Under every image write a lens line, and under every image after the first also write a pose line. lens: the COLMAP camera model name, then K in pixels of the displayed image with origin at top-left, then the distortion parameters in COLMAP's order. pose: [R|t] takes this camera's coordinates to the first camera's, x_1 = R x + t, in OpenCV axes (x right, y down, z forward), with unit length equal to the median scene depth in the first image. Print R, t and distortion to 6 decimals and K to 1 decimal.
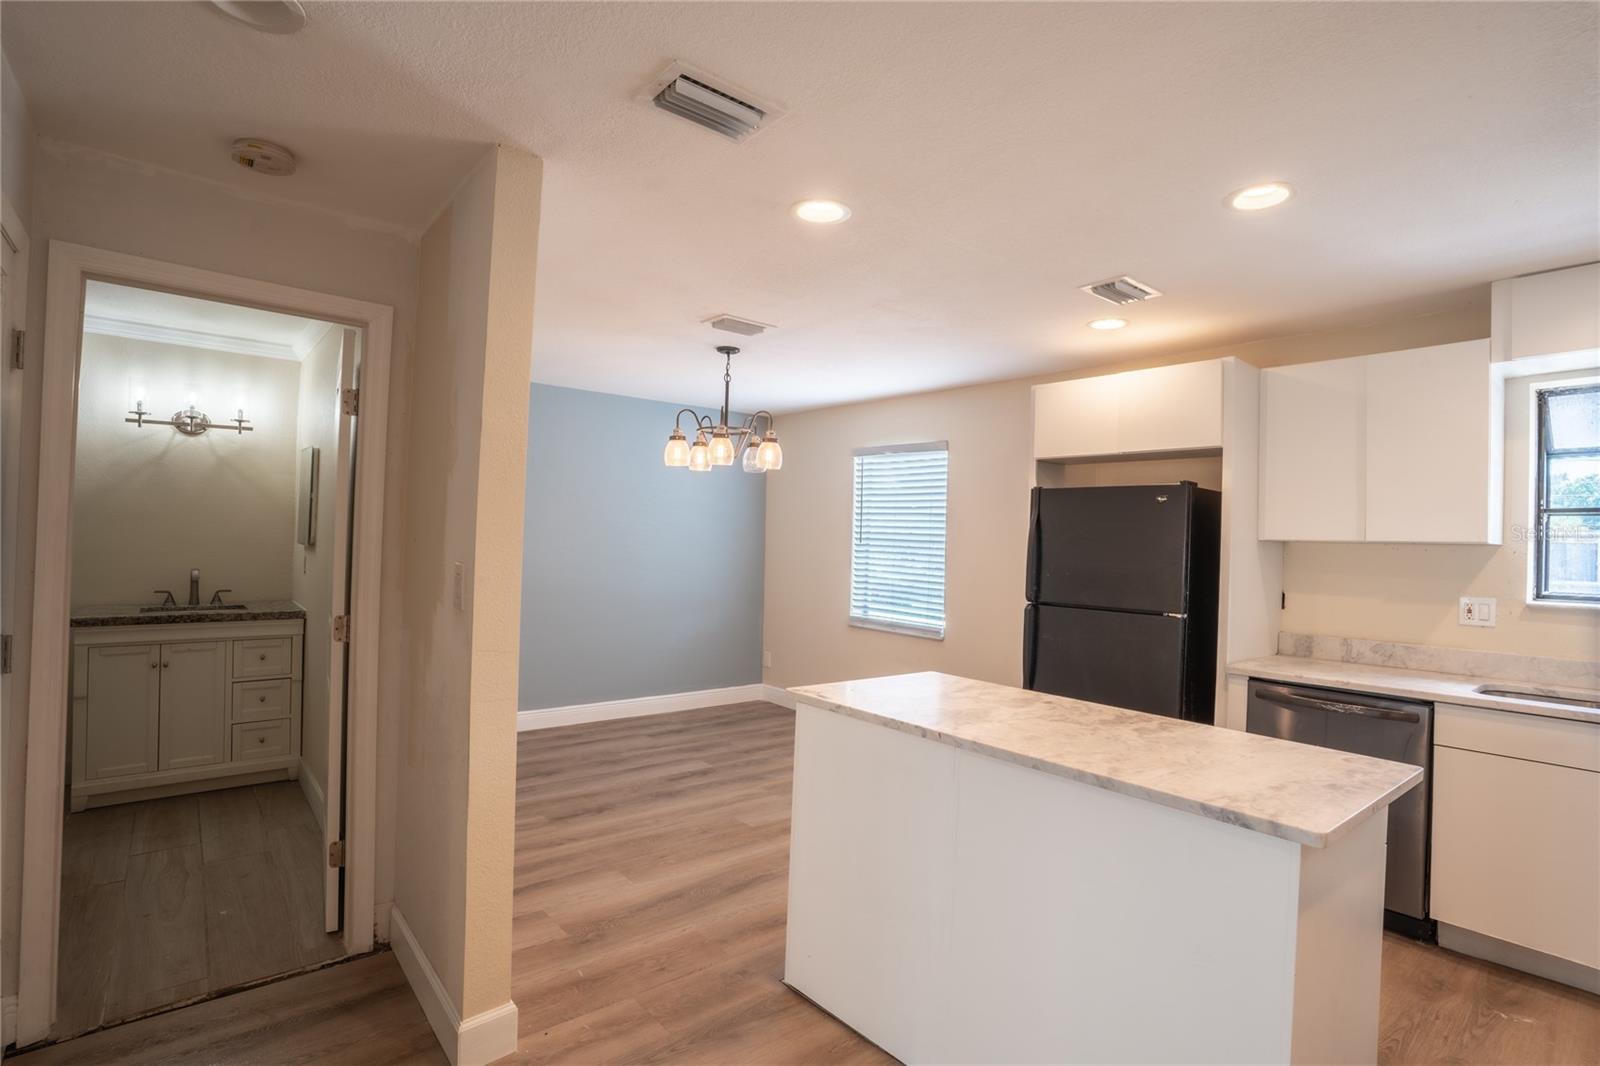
lens RADIAL K [[787.4, 0, 793.0], [0, 787.4, 535.9], [0, 0, 1]] dist [-0.071225, 0.031972]
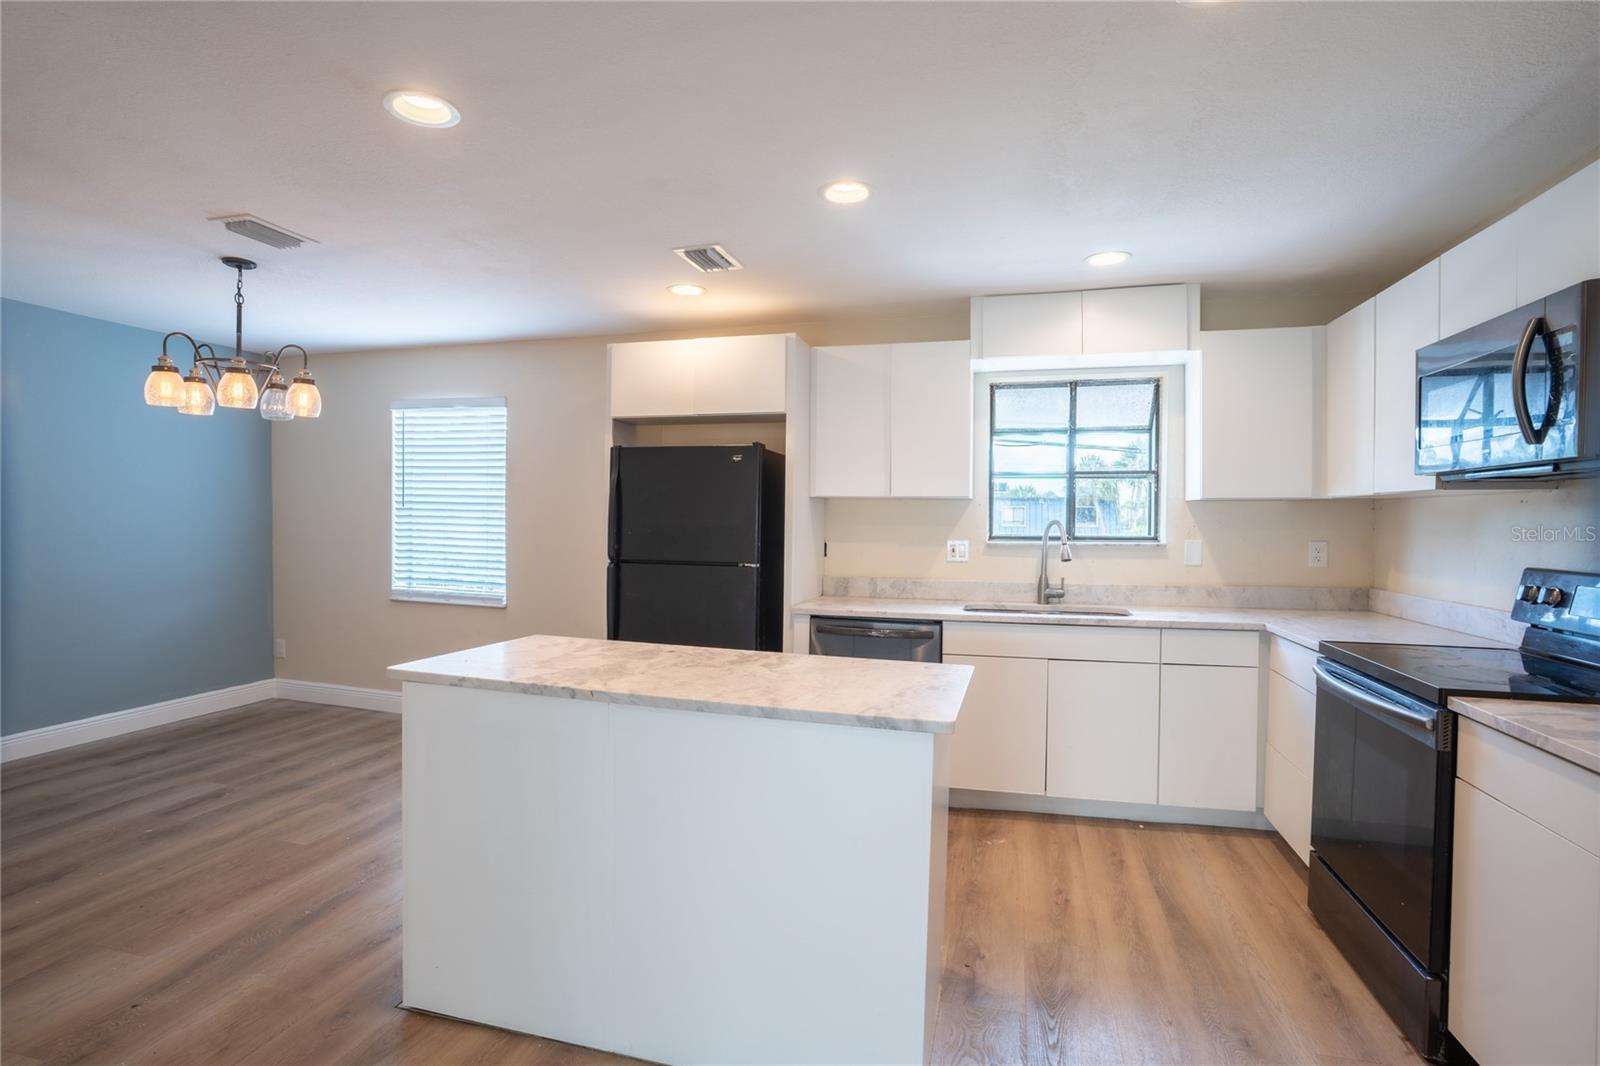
lens RADIAL K [[787.4, 0, 796.3], [0, 787.4, 533.5], [0, 0, 1]] dist [-0.071225, 0.031972]
pose [[0.821326, -0.028788, 0.569732, -0.072819], [0.007700, 0.999194, 0.039388, 0.011868], [-0.570407, -0.027963, 0.820886, 0.039608]]
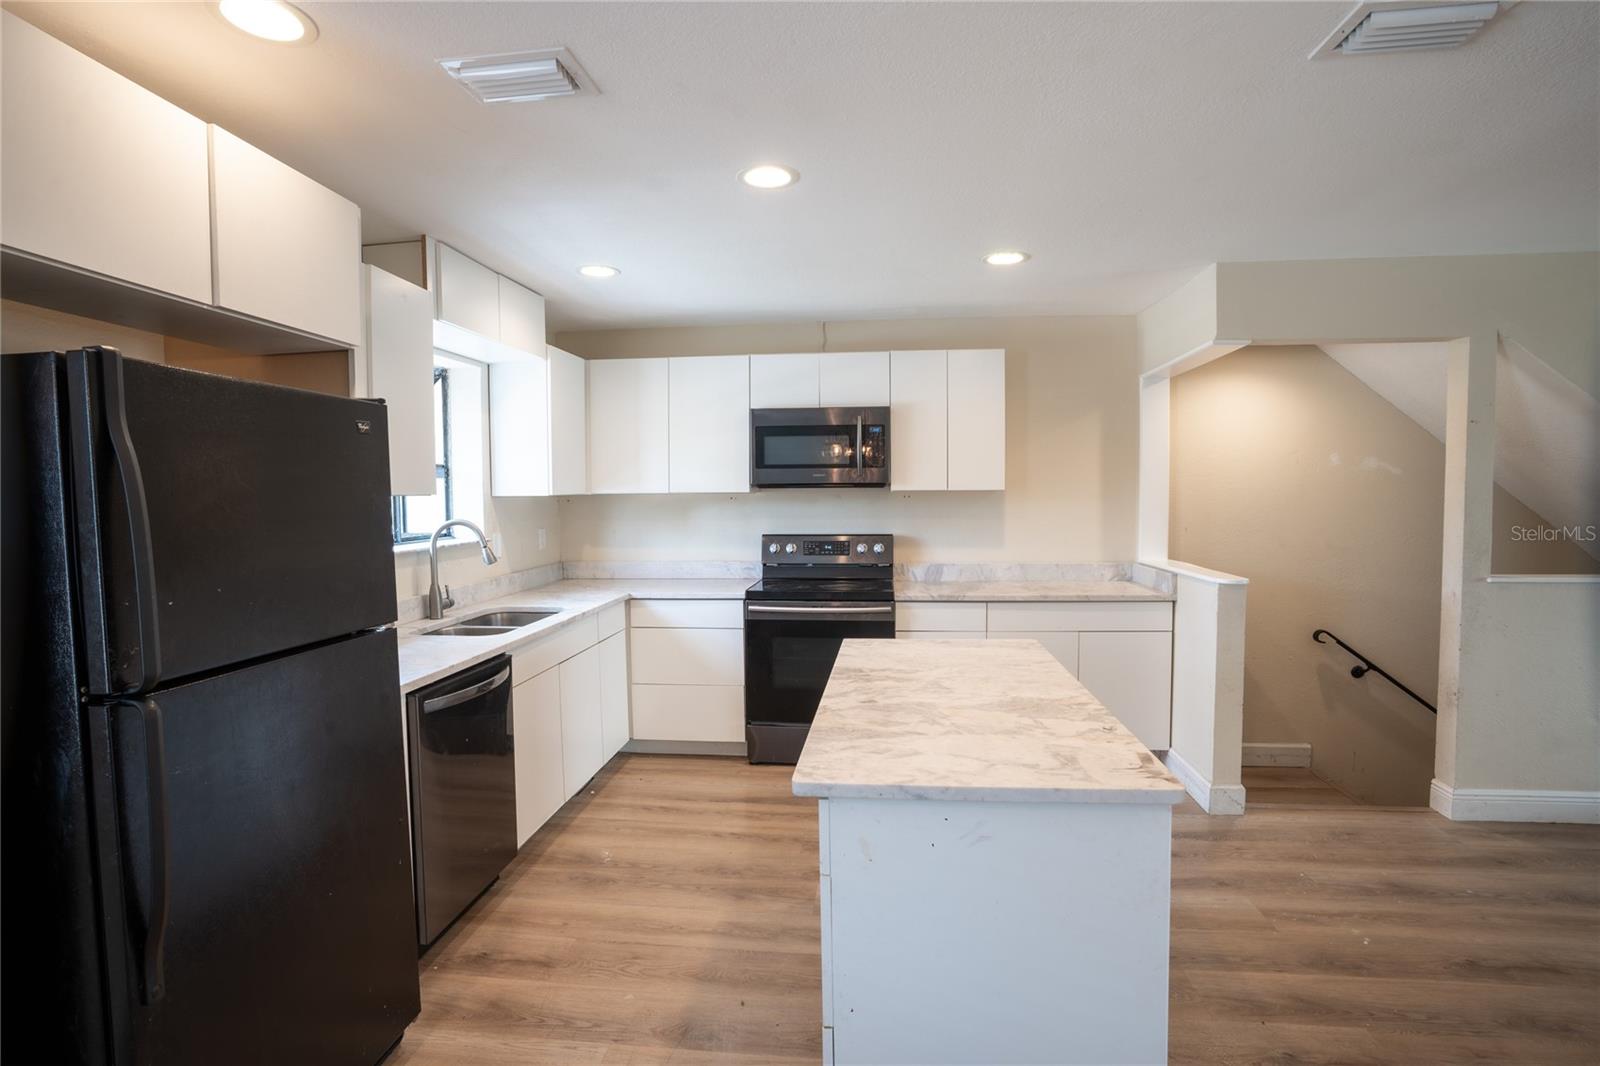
lens RADIAL K [[787.4, 0, 802.2], [0, 787.4, 532.7], [0, 0, 1]] dist [-0.071225, 0.031972]
pose [[-0.697548, -0.055959, 0.714350, -0.125992], [-0.014855, 0.997861, 0.063662, -0.010179], [-0.716384, 0.033796, -0.696887, 0.971988]]
